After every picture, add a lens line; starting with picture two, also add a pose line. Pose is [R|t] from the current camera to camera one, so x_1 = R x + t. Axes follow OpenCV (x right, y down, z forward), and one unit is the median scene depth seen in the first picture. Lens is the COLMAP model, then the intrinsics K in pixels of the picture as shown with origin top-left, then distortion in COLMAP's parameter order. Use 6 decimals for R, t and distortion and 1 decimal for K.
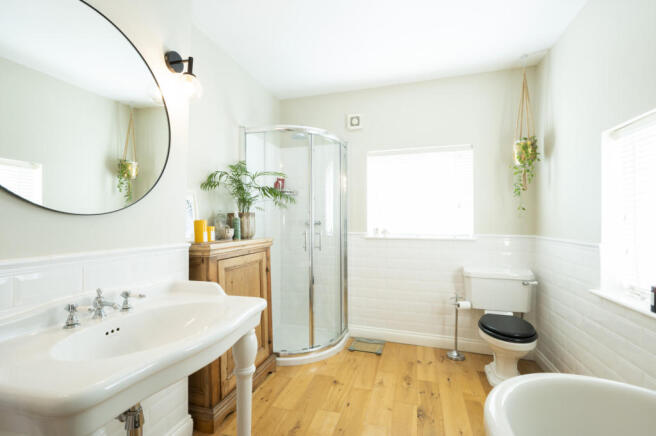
lens RADIAL K [[296.0, 0, 330.2], [0, 296.0, 221.3], [0, 0, 1]] dist [-0.003181, 0.000490]
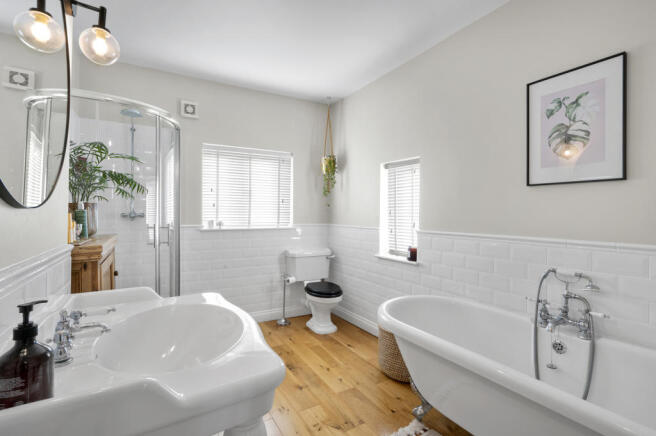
lens RADIAL K [[296.0, 0, 331.2], [0, 296.0, 214.7], [0, 0, 1]] dist [-0.003181, 0.000490]
pose [[0.686303, -0.001301, 0.727315, -0.360807], [-0.004916, 0.999967, 0.006427, -0.005658], [-0.727299, -0.007987, 0.686274, 0.009649]]
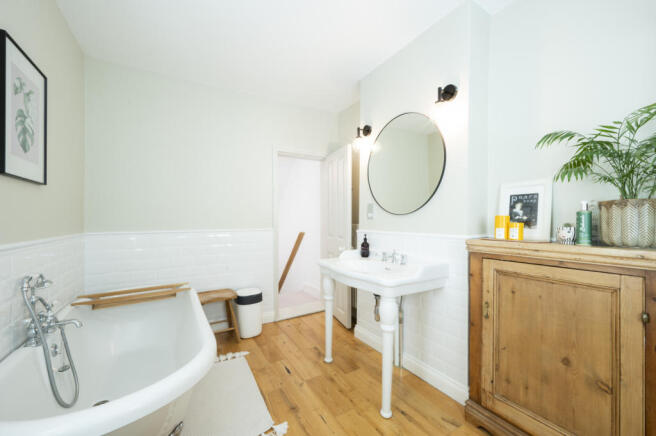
lens RADIAL K [[257.0, 0, 328.3], [0, 257.0, 219.6], [0, 0, 1]] dist [-0.001650, -0.000160]
pose [[-0.676969, -0.004619, -0.735997, 0.392294], [0.000843, 0.999975, -0.007052, 0.008667], [0.736011, -0.005395, -0.676949, 0.810580]]
